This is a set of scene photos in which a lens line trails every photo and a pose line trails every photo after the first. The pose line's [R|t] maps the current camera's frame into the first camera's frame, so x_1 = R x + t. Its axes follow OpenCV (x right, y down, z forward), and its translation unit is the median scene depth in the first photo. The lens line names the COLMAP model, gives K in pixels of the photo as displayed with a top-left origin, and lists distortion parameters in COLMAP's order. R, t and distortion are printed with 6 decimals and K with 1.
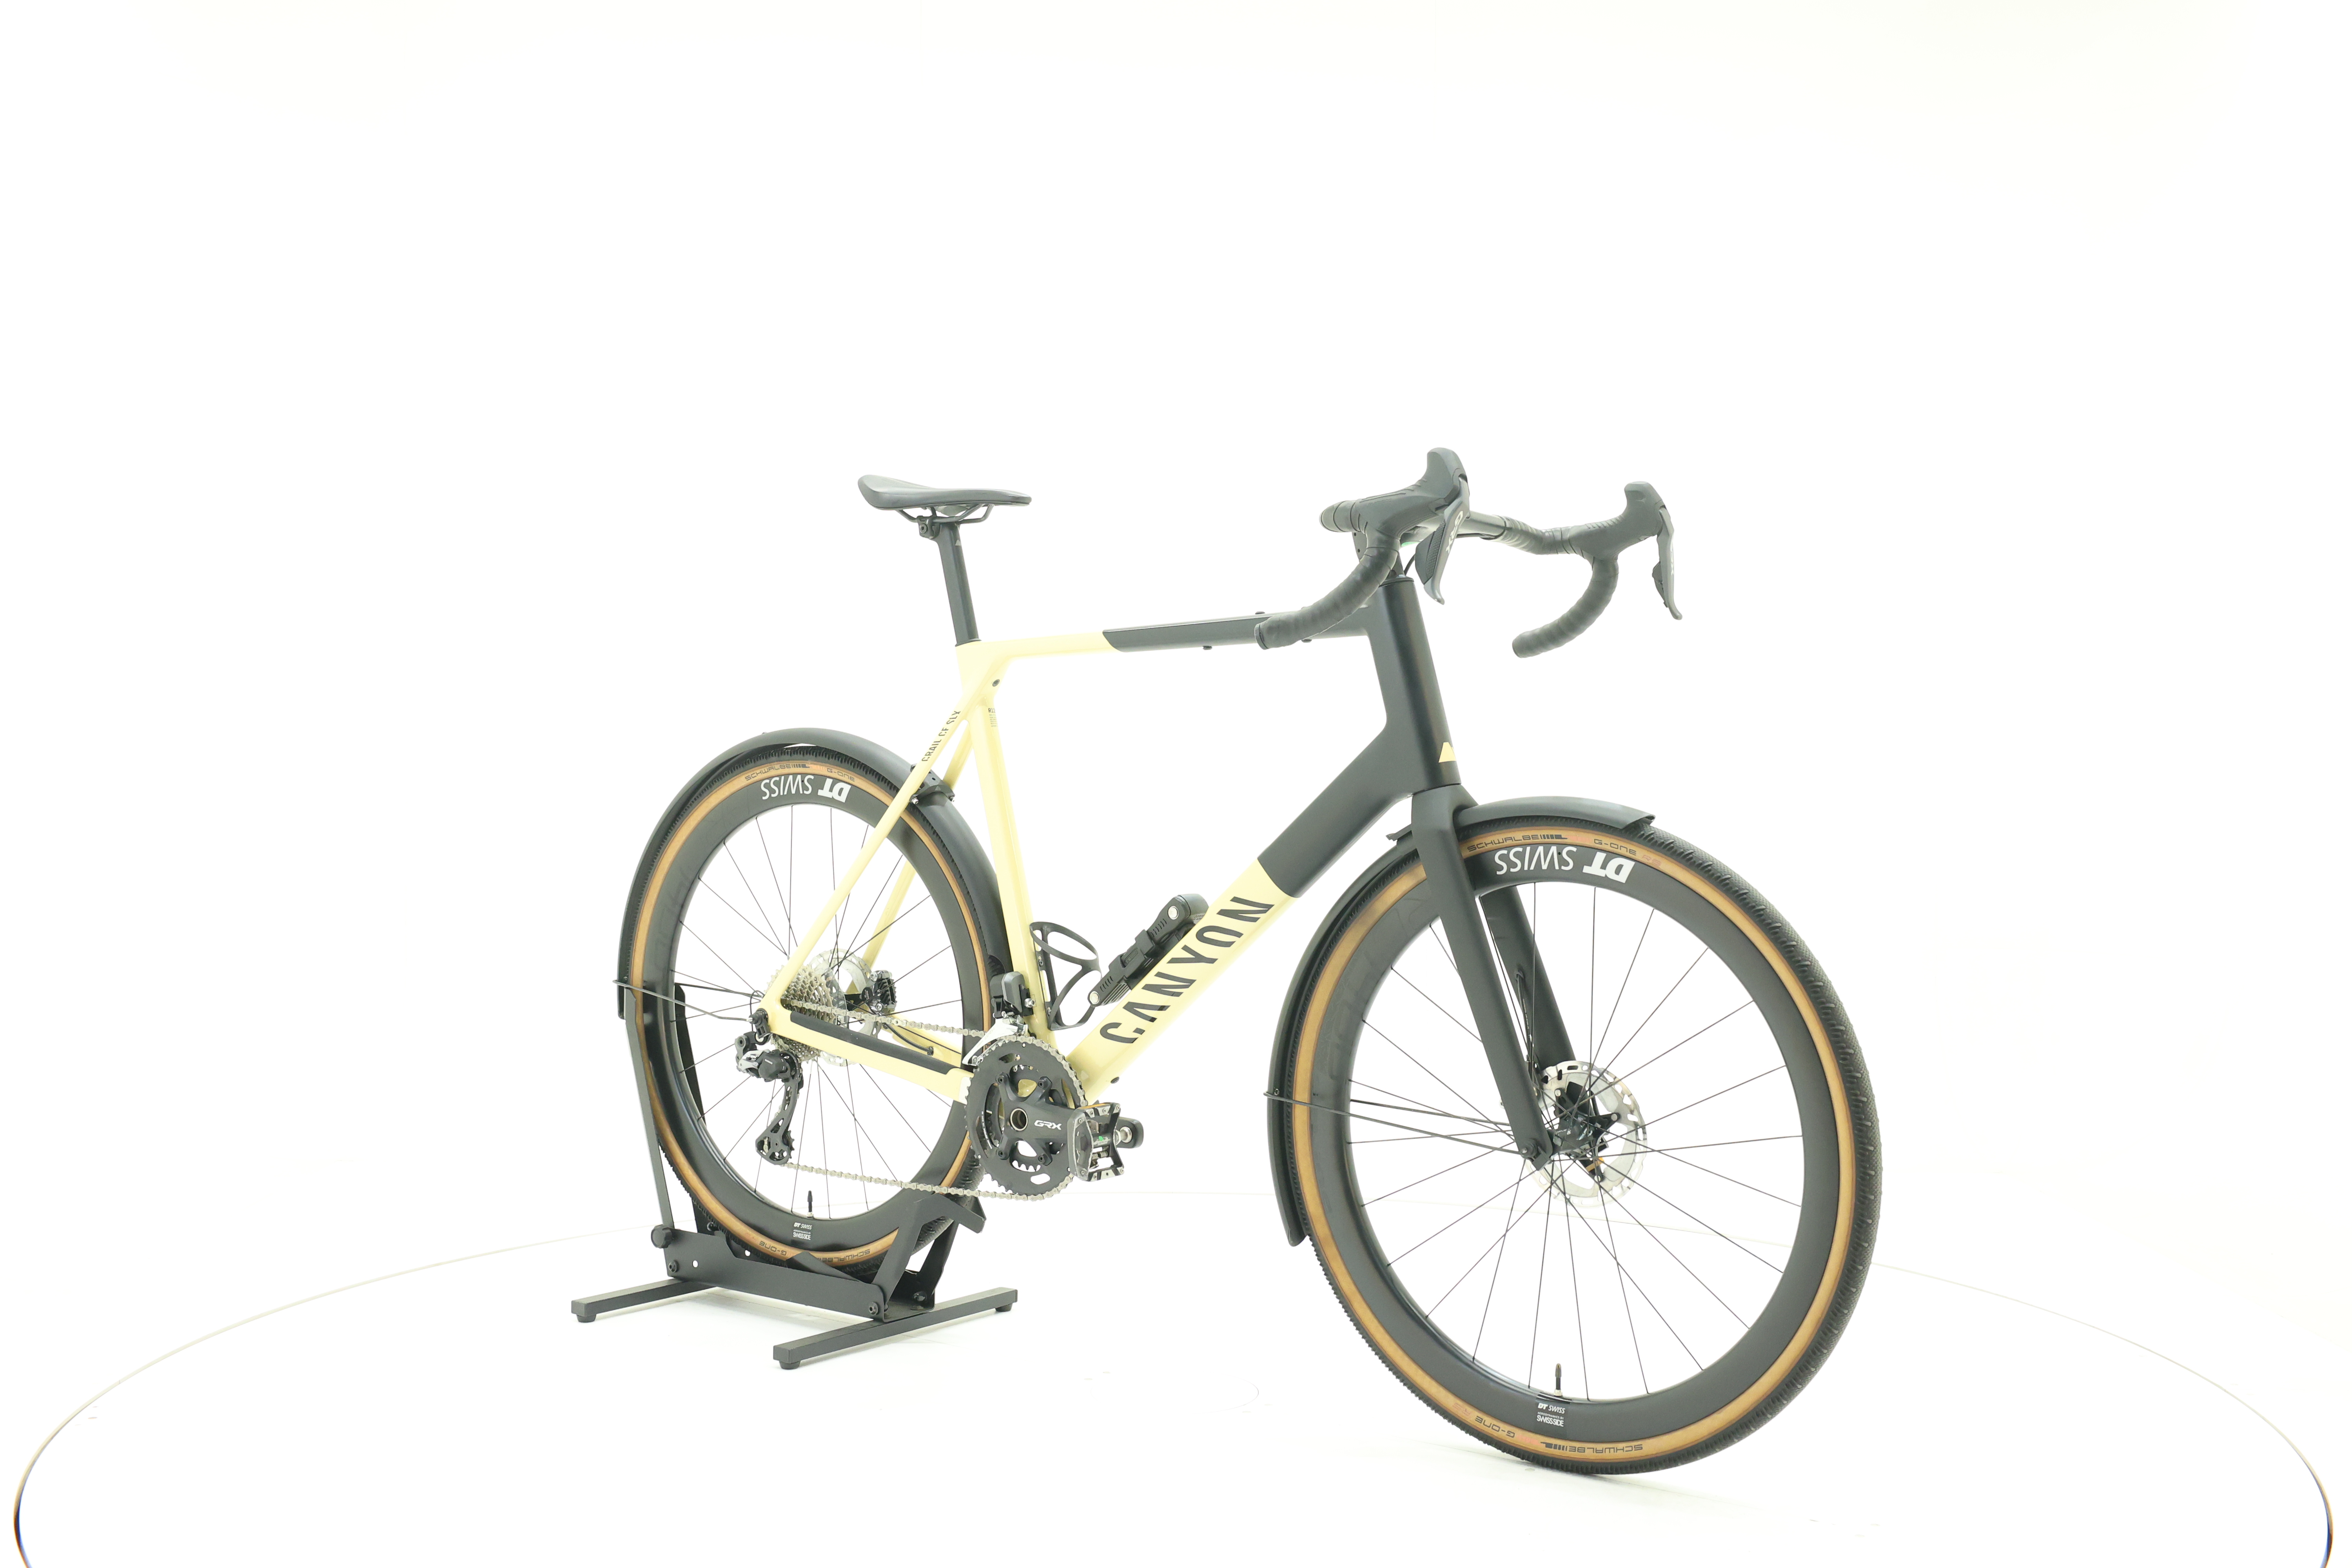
lens RADIAL K [[2501.6, 0, 1170.9], [0, 2501.6, 777.4], [0, 0, 1]] dist [-0.010585, -0.002401]
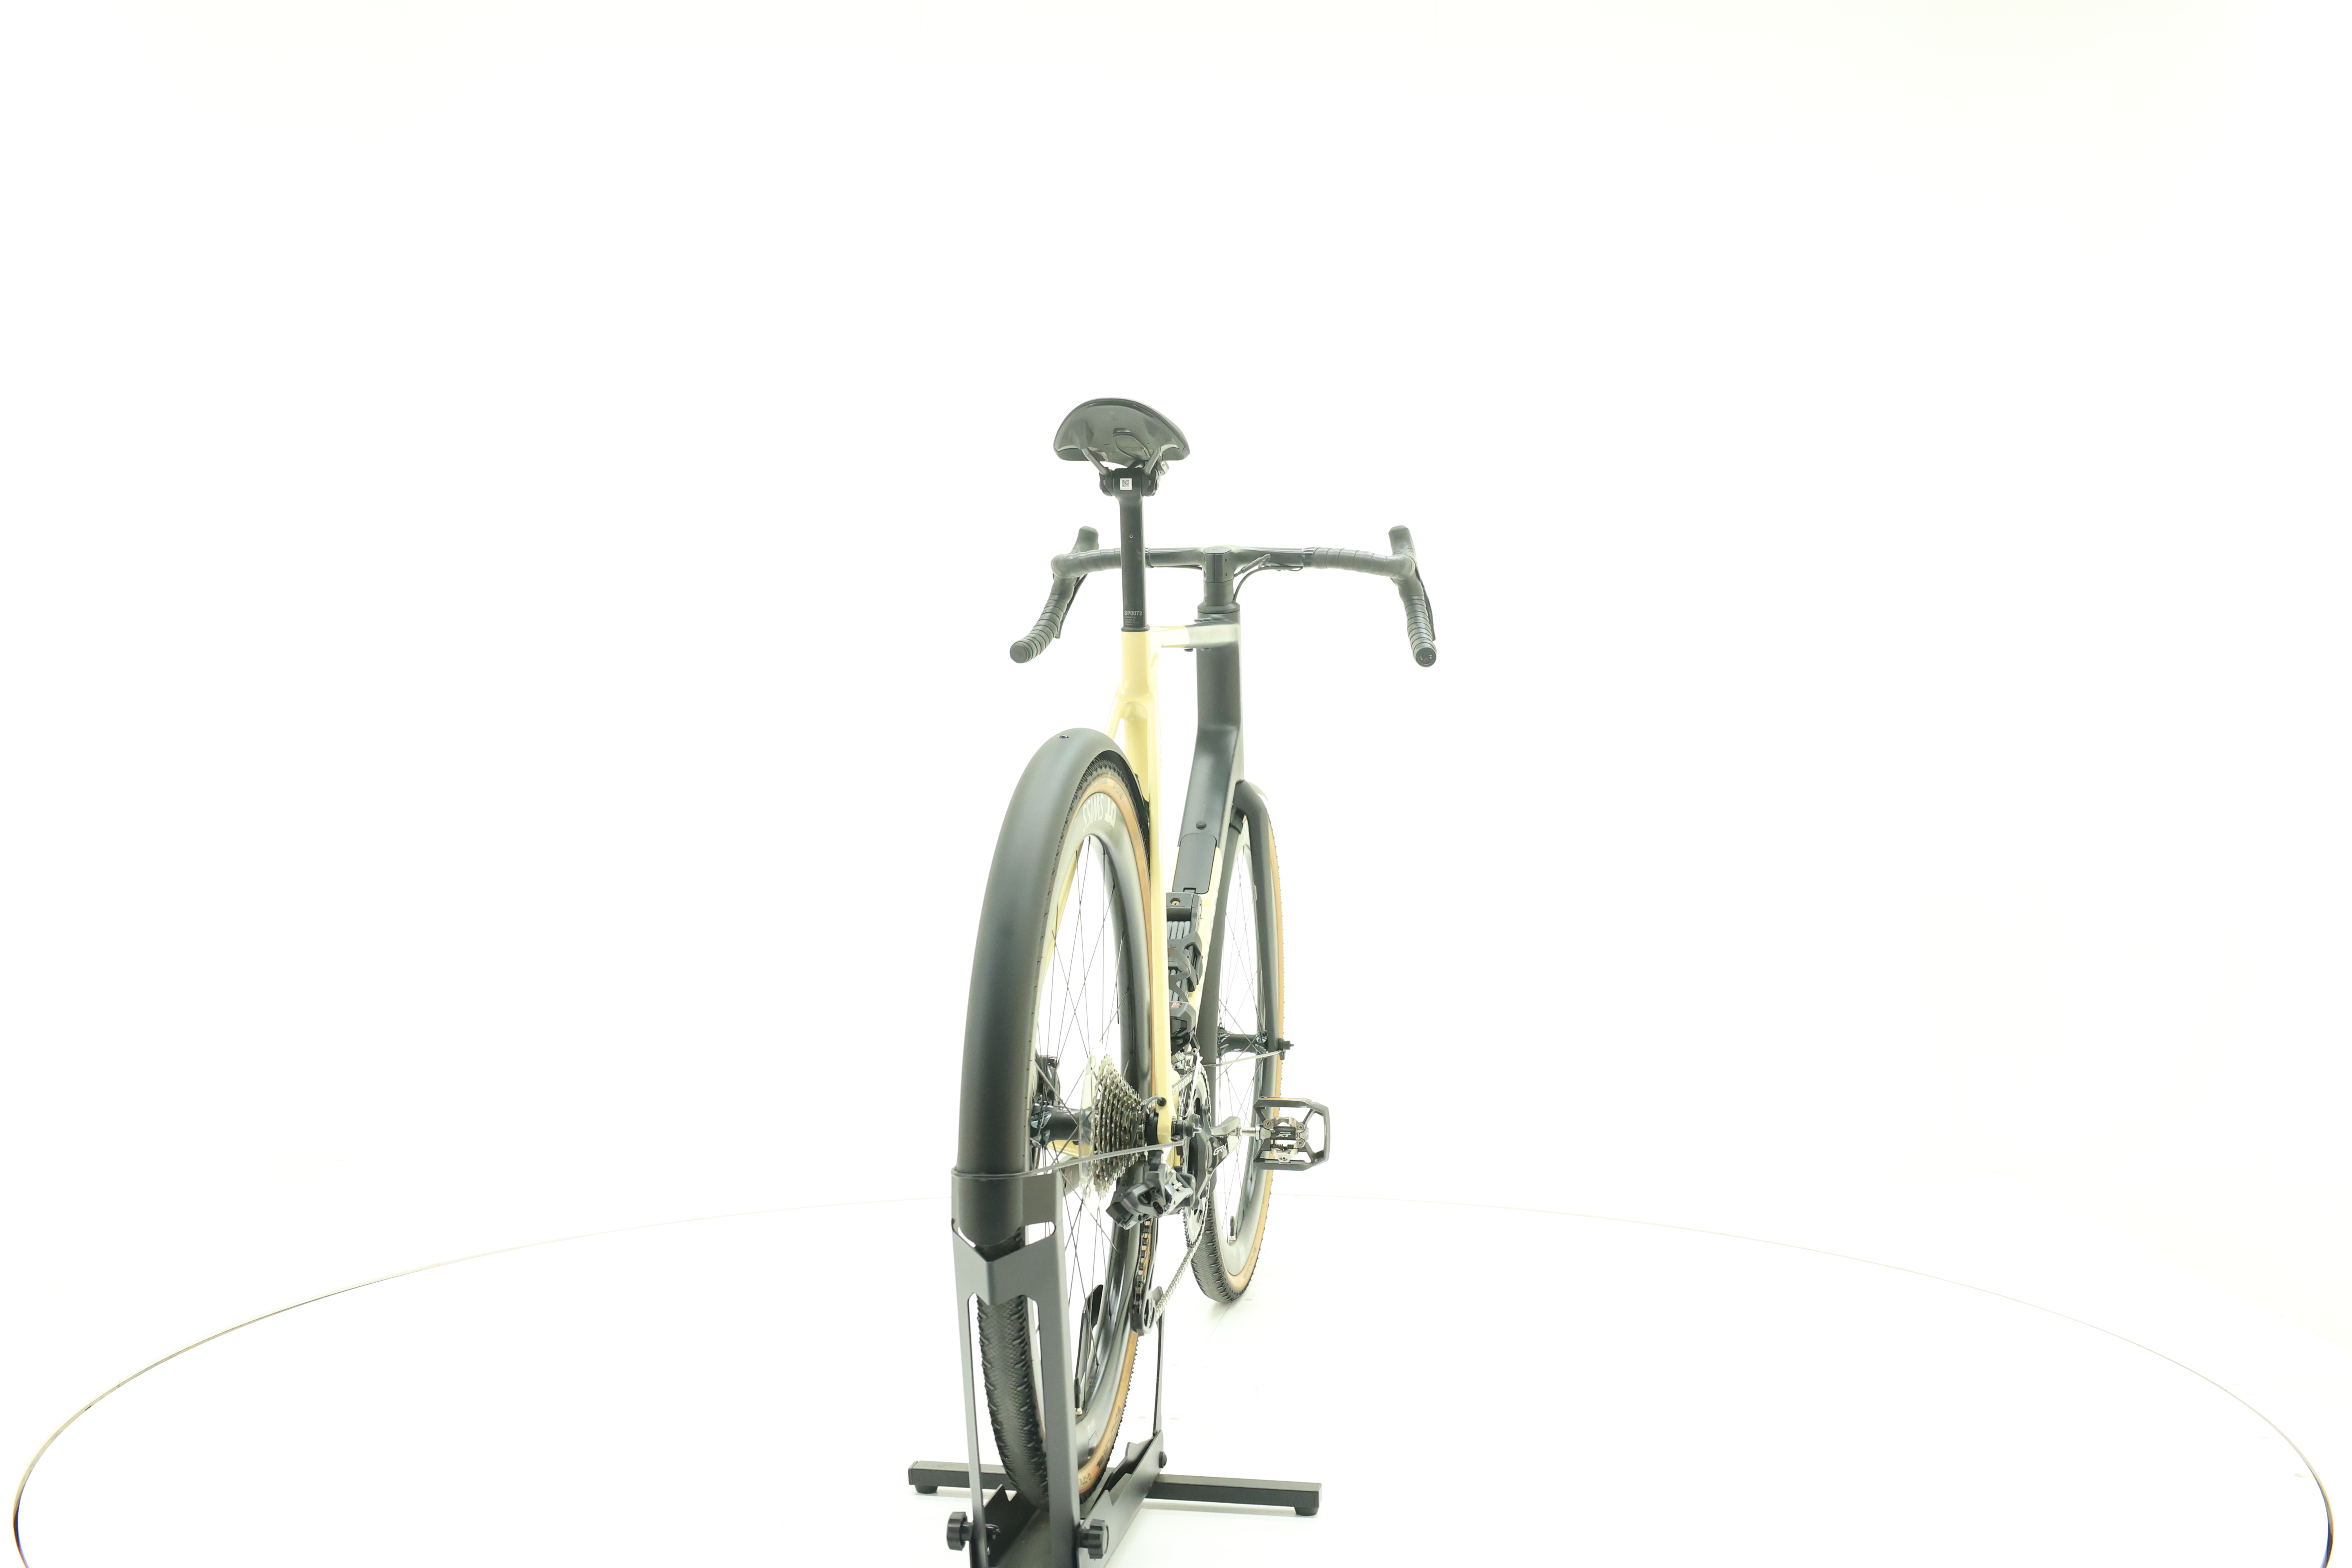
lens RADIAL K [[2501.6, 0, 1170.9], [0, 2501.6, 777.4], [0, 0, 1]] dist [-0.010585, -0.002401]
pose [[-0.465744, -0.022098, 0.884644, -0.884332], [0.009939, 0.999494, 0.030199, -0.030454], [-0.884864, 0.022858, -0.465289, 1.474029]]
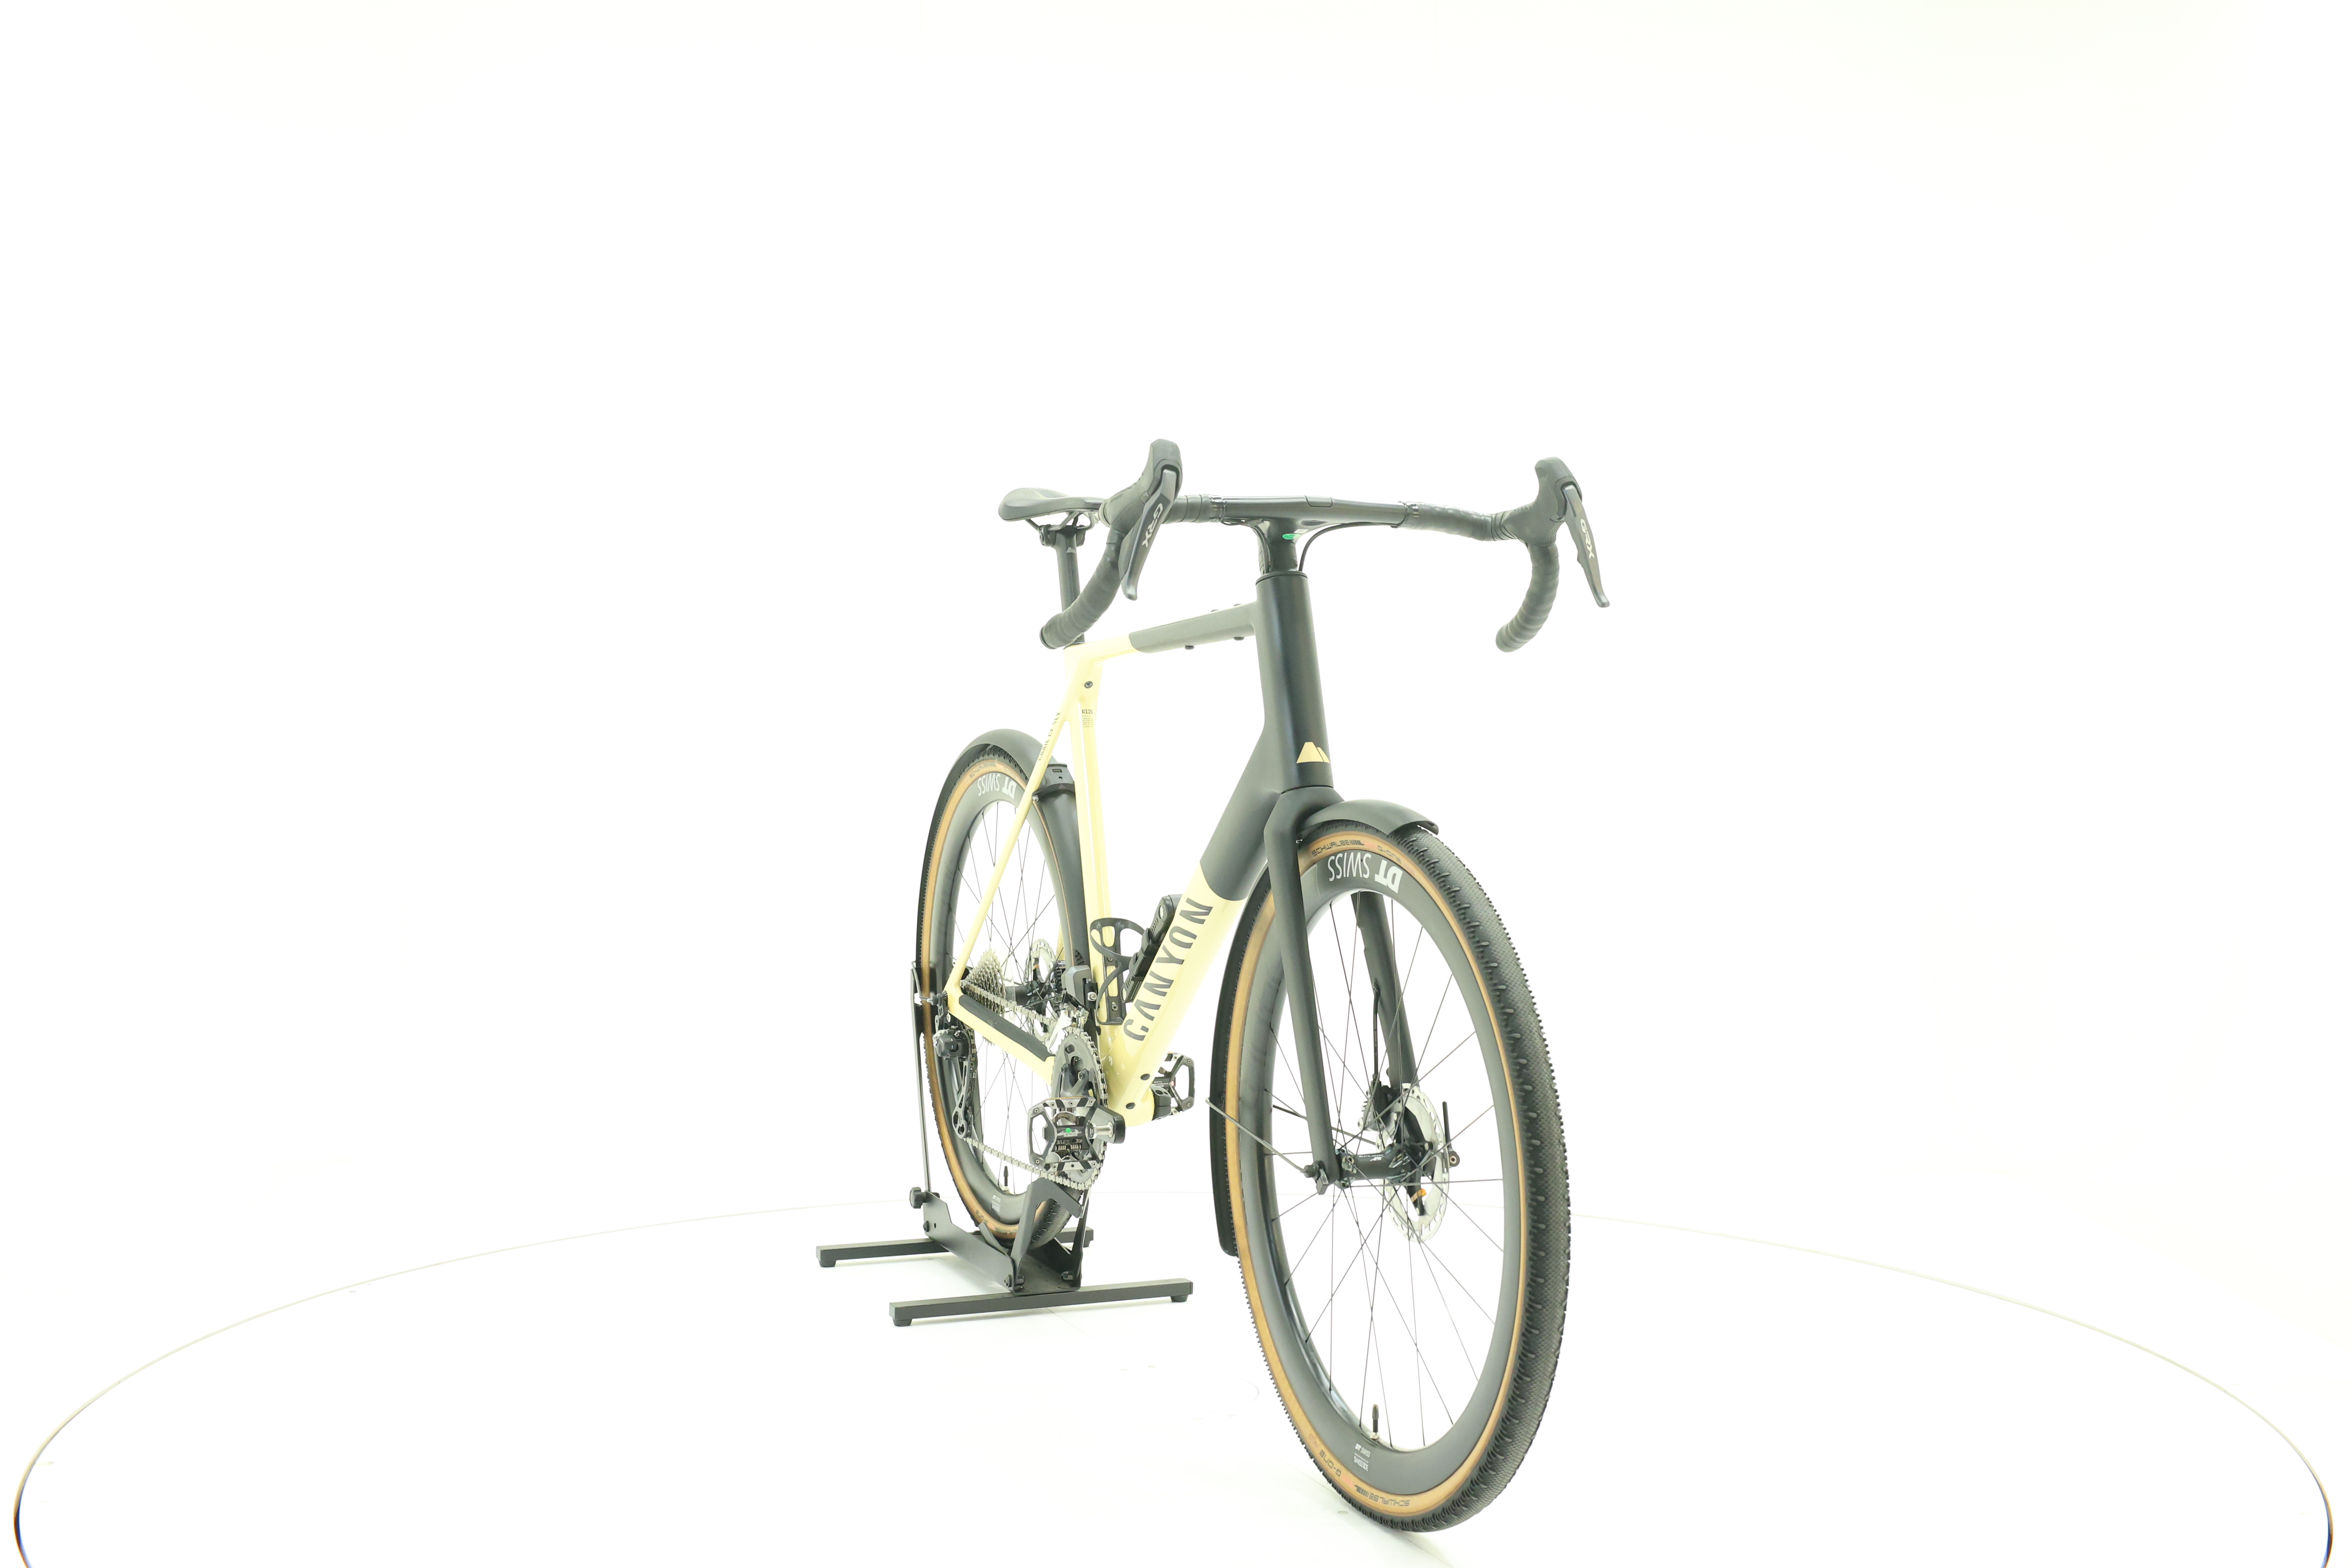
lens RADIAL K [[2501.6, 0, 1170.9], [0, 2501.6, 777.4], [0, 0, 1]] dist [-0.010585, -0.002401]
pose [[0.864163, 0.008500, -0.503140, 0.505474], [-0.009411, 0.999955, 0.000730, -0.000673], [0.503124, 0.004104, 0.864204, 0.135105]]
